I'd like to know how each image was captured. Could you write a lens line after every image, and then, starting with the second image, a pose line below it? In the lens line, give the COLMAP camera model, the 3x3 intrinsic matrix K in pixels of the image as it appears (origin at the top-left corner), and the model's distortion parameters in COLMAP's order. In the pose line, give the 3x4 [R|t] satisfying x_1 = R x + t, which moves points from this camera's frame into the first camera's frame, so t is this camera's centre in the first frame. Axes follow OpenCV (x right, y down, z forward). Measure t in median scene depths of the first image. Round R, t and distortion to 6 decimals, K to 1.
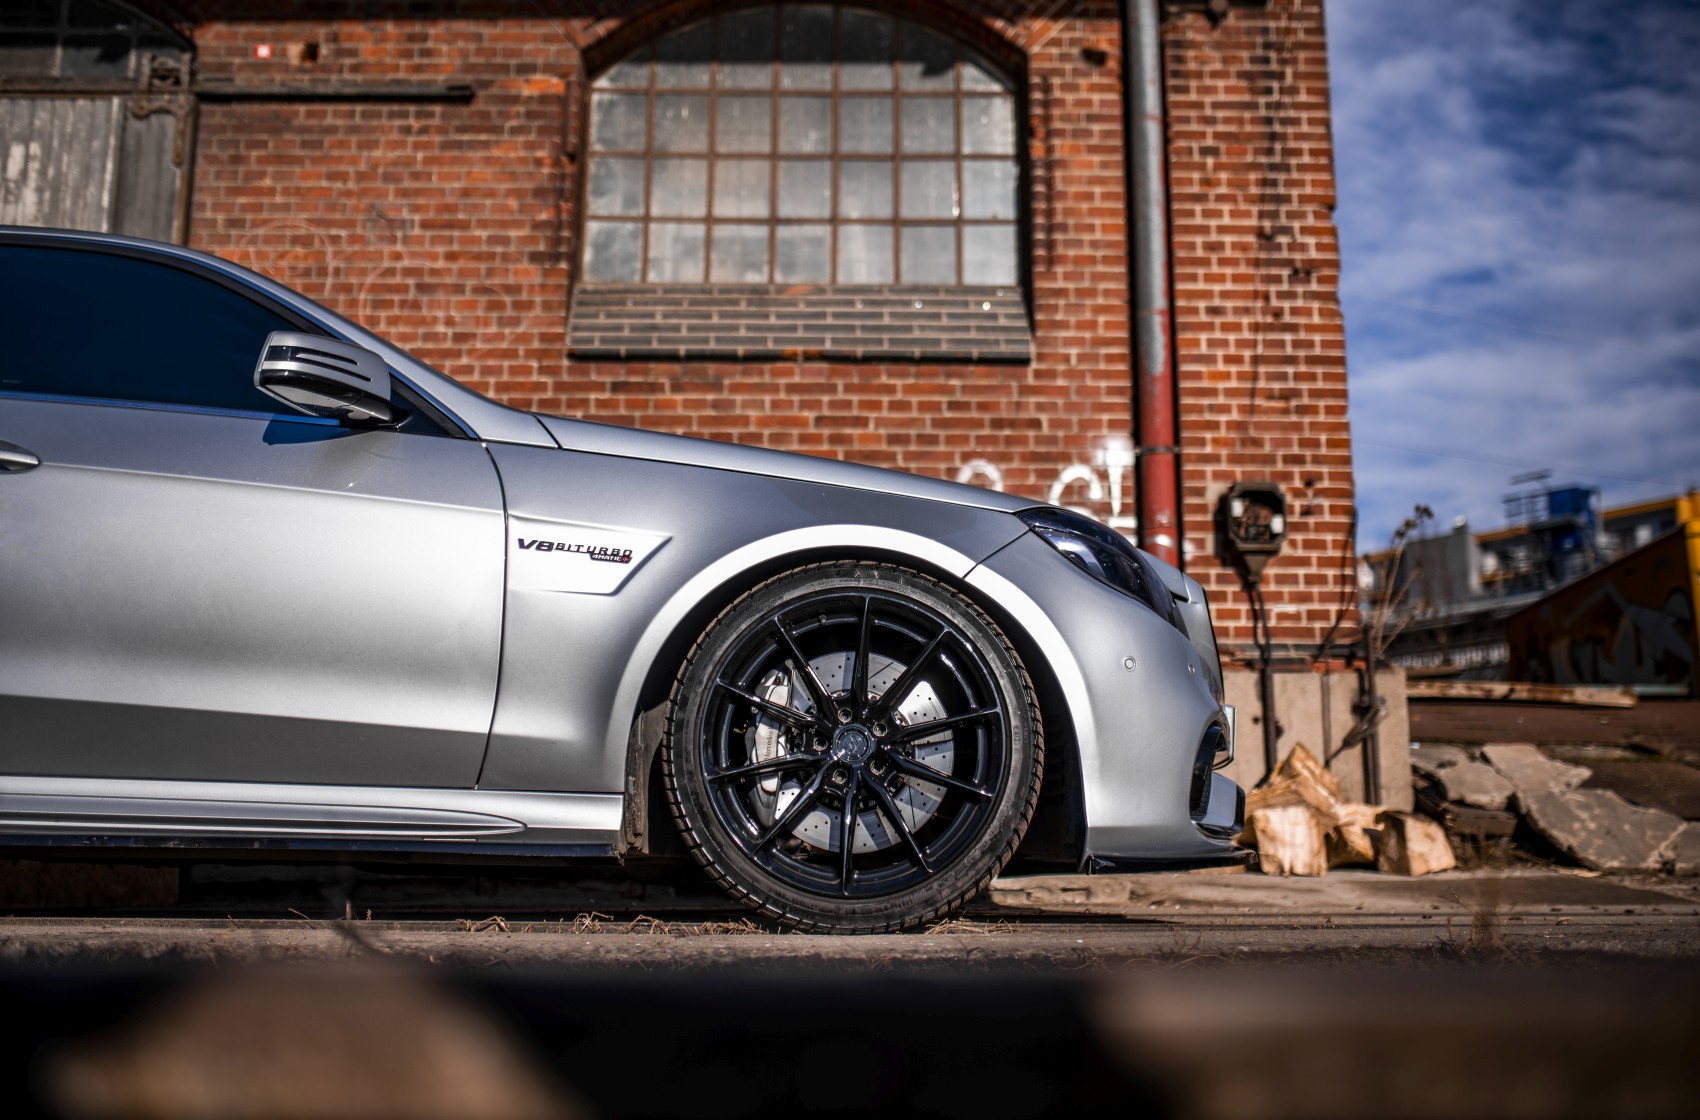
lens RADIAL K [[1686.0, 0, 850.0], [0, 1686.0, 560.0], [0, 0, 1]] dist [-0.095515, 0.150939]
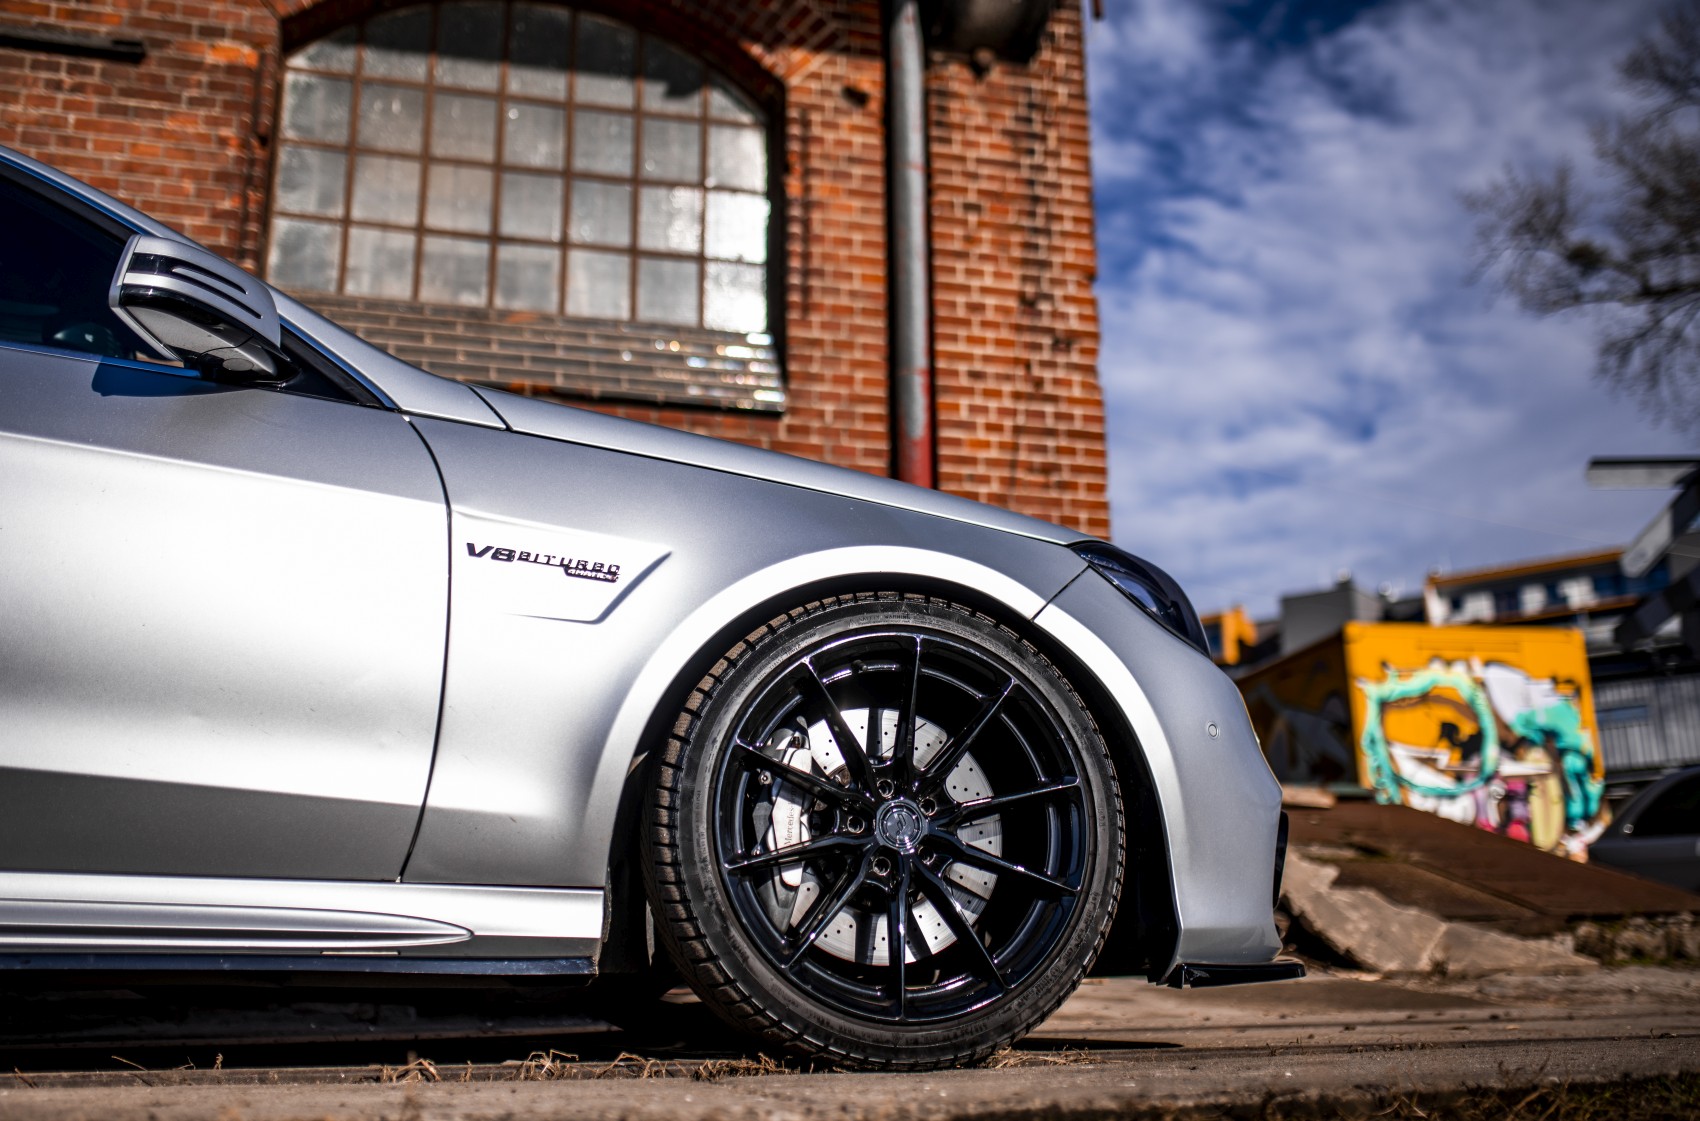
lens RADIAL K [[1731.4, 0, 855.3], [0, 1731.4, 549.9], [0, 0, 1]] dist [-0.089947, 0.132170]
pose [[0.962606, 0.051275, 0.266008, -0.098036], [-0.034981, 0.997230, -0.065636, 0.014396], [-0.268636, 0.053876, 0.961734, 0.092073]]
